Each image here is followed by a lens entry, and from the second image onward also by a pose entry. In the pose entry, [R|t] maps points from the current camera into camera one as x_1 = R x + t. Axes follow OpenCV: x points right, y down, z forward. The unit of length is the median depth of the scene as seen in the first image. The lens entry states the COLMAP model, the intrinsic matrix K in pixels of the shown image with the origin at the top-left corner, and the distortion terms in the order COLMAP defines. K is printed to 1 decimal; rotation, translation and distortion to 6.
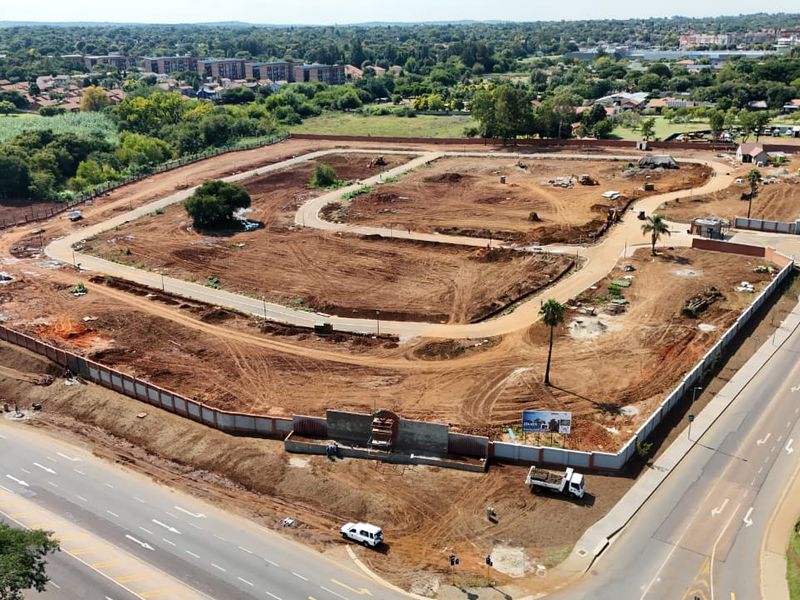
lens RADIAL K [[783.2, 0, 398.2], [0, 783.2, 301.4], [0, 0, 1]] dist [0.115454, -0.210516]
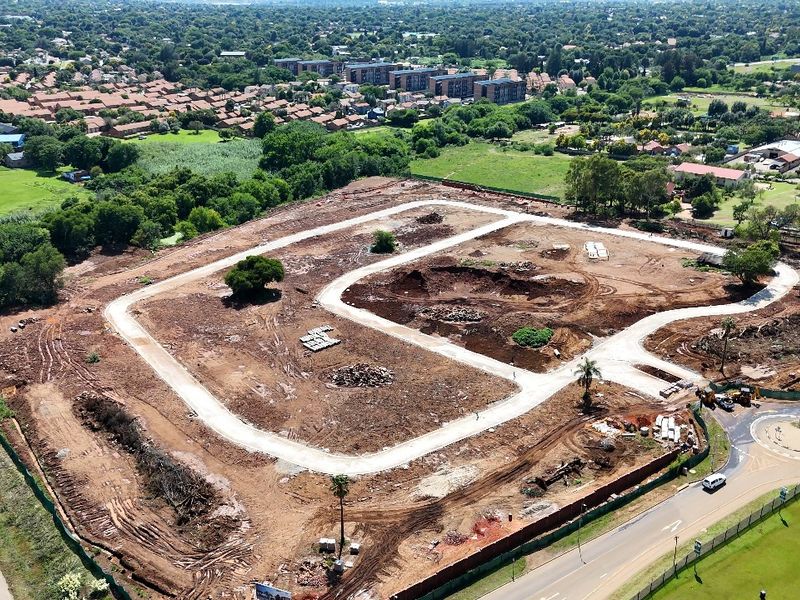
lens RADIAL K [[783.2, 0, 398.2], [0, 783.2, 301.4], [0, 0, 1]] dist [0.115454, -0.210516]
pose [[0.948963, 0.119493, -0.291874, 0.344231], [-0.108230, 0.992631, 0.054496, -0.192168], [0.296235, -0.020125, 0.954903, -0.035433]]
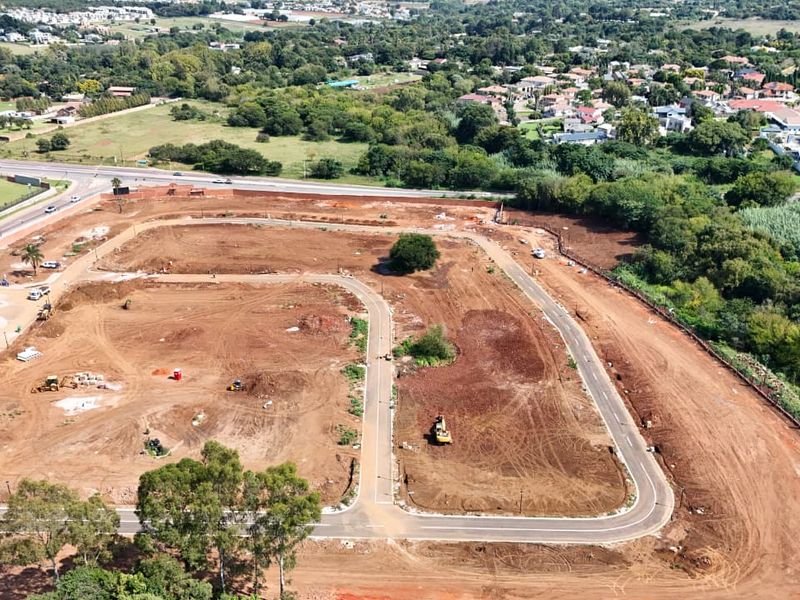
lens RADIAL K [[791.5, 0, 400.0], [0, 791.5, 300.0], [0, 0, 1]] dist [0.031071, 0.004455]
pose [[-0.889158, 0.186550, -0.417847, 0.315707], [-0.145172, 0.750963, 0.644189, -0.903645], [0.433961, 0.633446, -0.640643, 1.978845]]
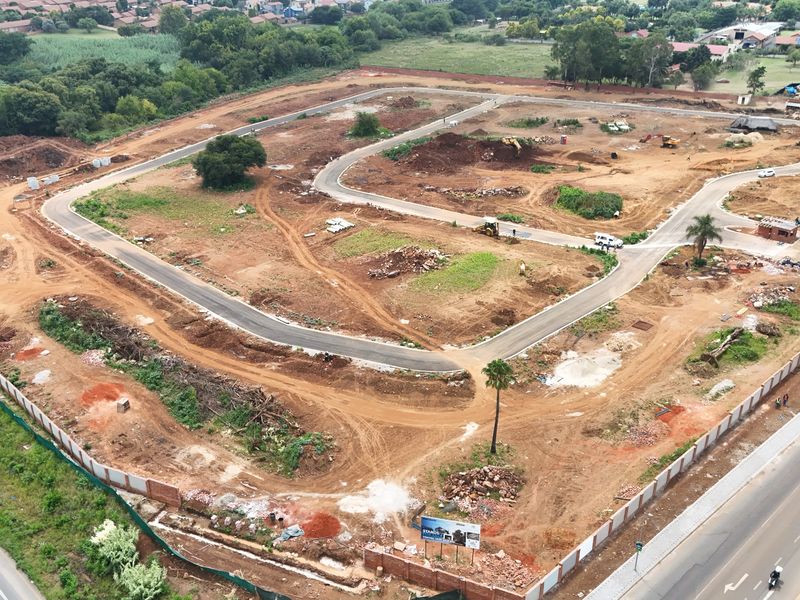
lens RADIAL K [[791.5, 0, 400.0], [0, 791.5, 300.0], [0, 0, 1]] dist [0.031071, 0.004455]
pose [[0.987186, 0.074771, -0.140969, 0.121233], [-0.059289, 0.992050, 0.110998, -0.086071], [0.148148, -0.101218, 0.983772, 0.118023]]
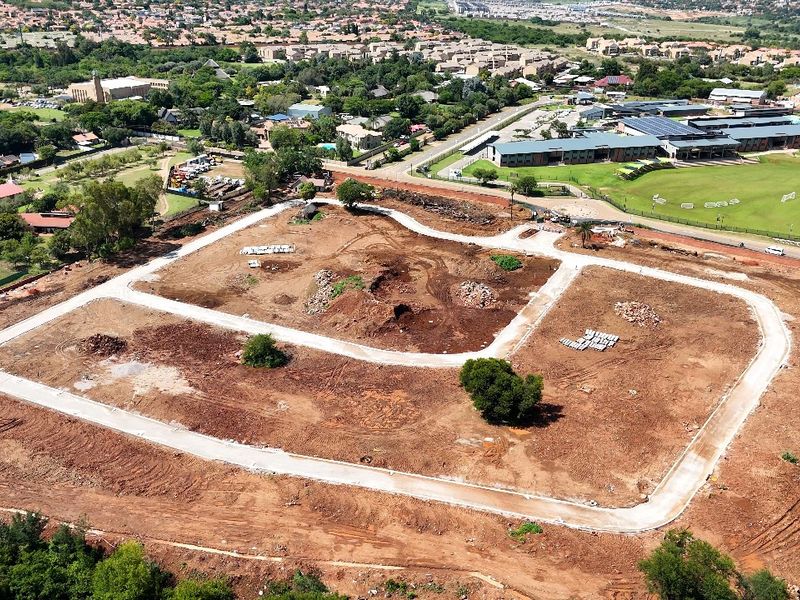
lens RADIAL K [[783.2, 0, 398.2], [0, 783.2, 301.4], [0, 0, 1]] dist [0.115454, -0.210516]
pose [[0.004129, -0.372152, 0.928163, -1.040511], [0.329021, 0.876997, 0.350174, -0.569844], [-0.944314, 0.303939, 0.126067, 1.080634]]
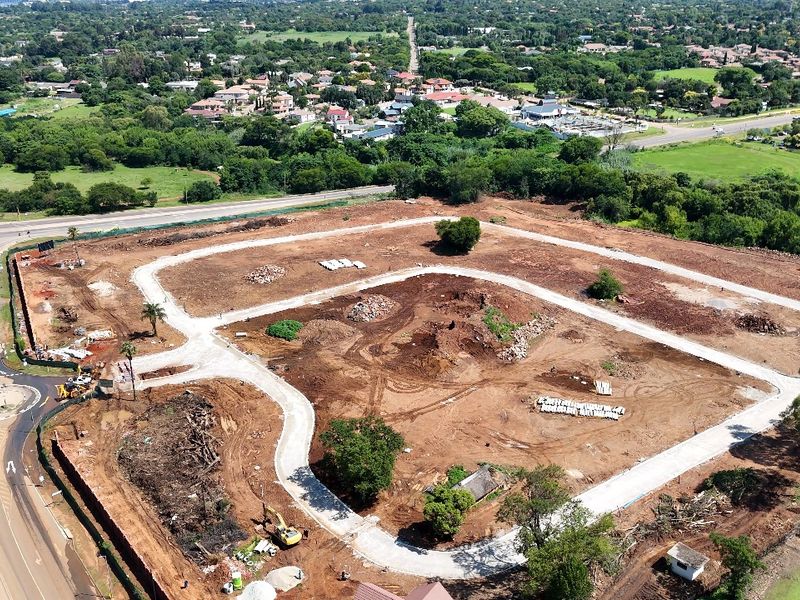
lens RADIAL K [[783.2, 0, 398.2], [0, 783.2, 301.4], [0, 0, 1]] dist [0.115454, -0.210516]
pose [[-0.438850, 0.347099, -0.828814, 1.008857], [-0.292046, 0.817206, 0.496873, -0.706992], [0.849776, 0.460105, -0.257262, 1.439507]]
